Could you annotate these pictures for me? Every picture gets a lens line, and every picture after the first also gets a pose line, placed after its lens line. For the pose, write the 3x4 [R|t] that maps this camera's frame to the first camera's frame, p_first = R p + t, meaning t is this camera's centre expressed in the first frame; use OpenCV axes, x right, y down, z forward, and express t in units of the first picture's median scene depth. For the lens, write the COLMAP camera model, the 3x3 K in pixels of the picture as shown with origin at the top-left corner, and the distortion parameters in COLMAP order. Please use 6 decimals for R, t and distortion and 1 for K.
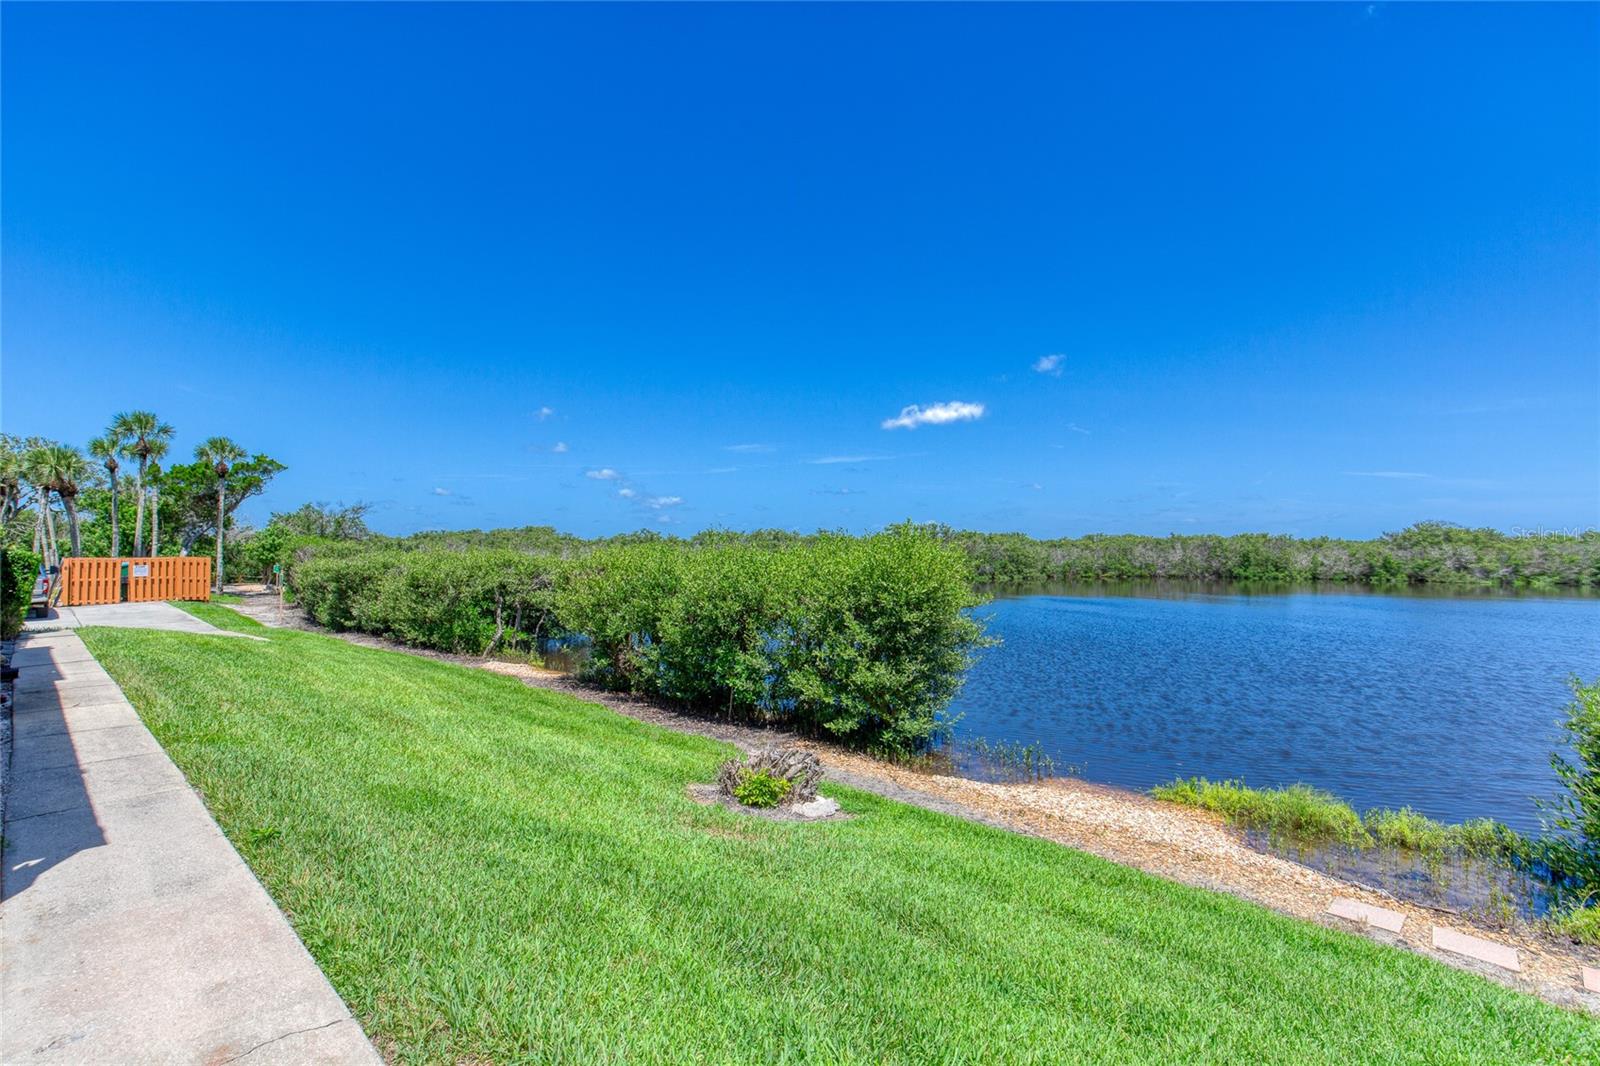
lens RADIAL K [[734.8, 0, 798.8], [0, 734.8, 533.9], [0, 0, 1]] dist [-0.013364, 0.006458]
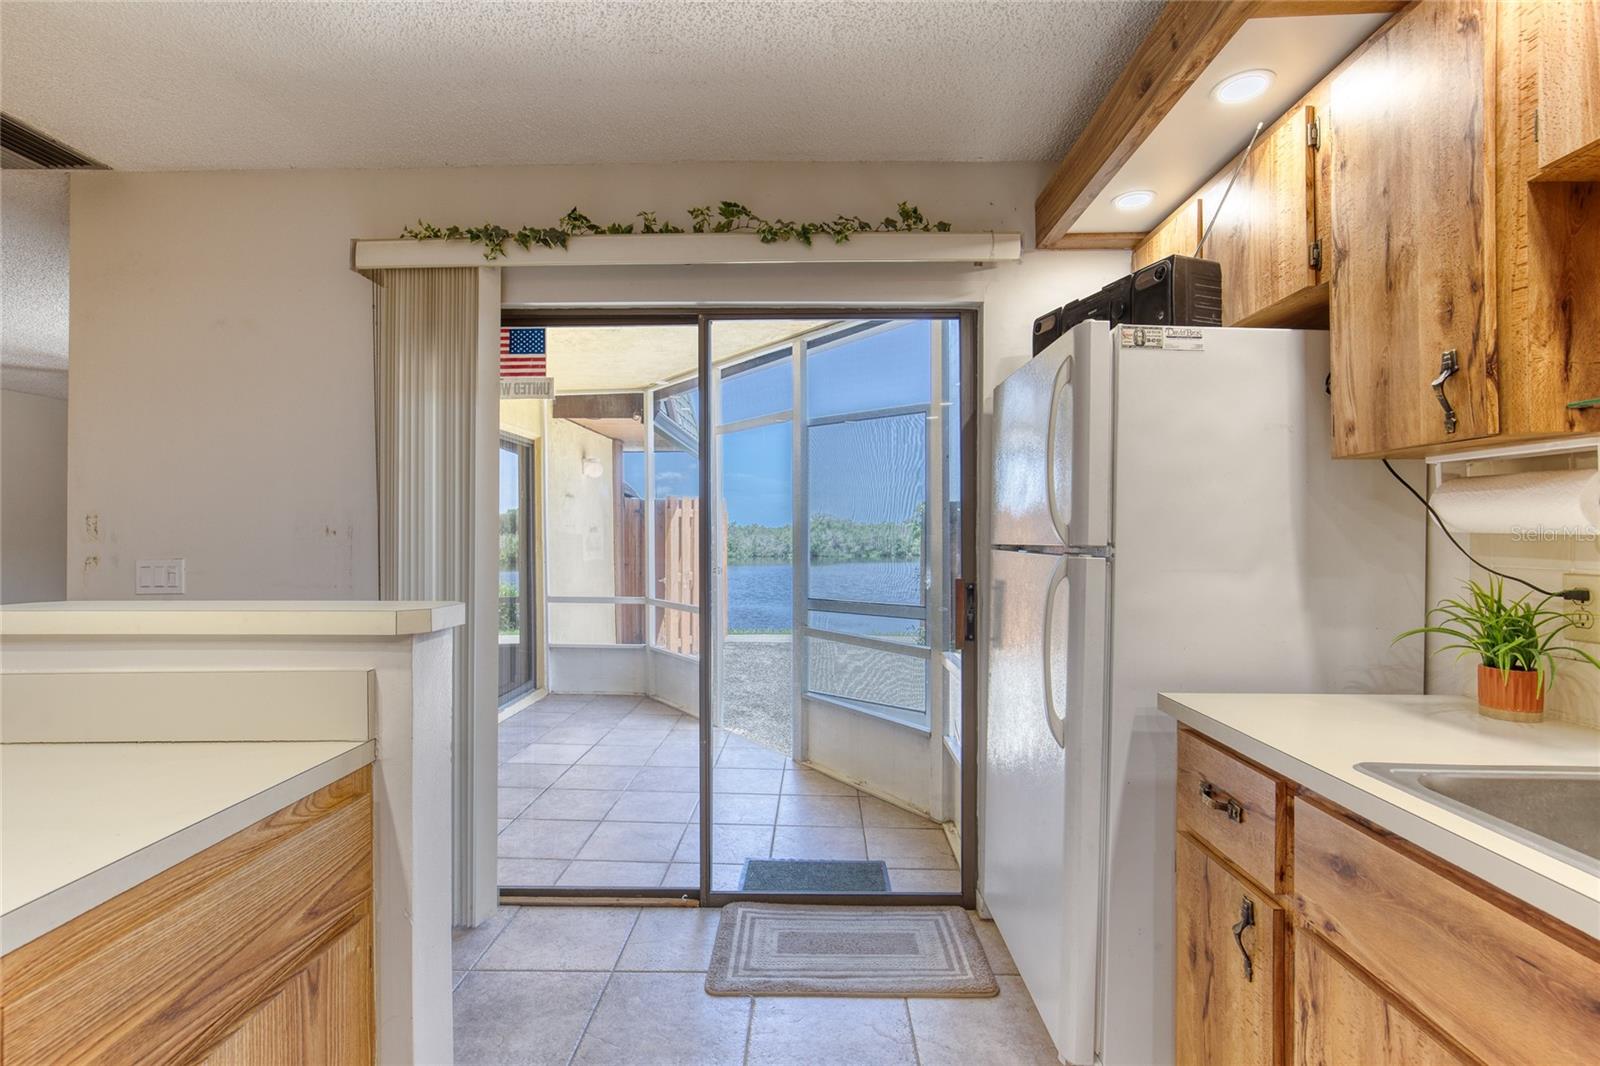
lens RADIAL K [[734.8, 0, 805.3], [0, 734.8, 534.6], [0, 0, 1]] dist [-0.013364, 0.006458]
pose [[0.766165, -0.005900, 0.642617, -0.099486], [-0.007318, 0.999813, 0.017903, -0.003127], [-0.642603, -0.018419, 0.765978, -0.101977]]
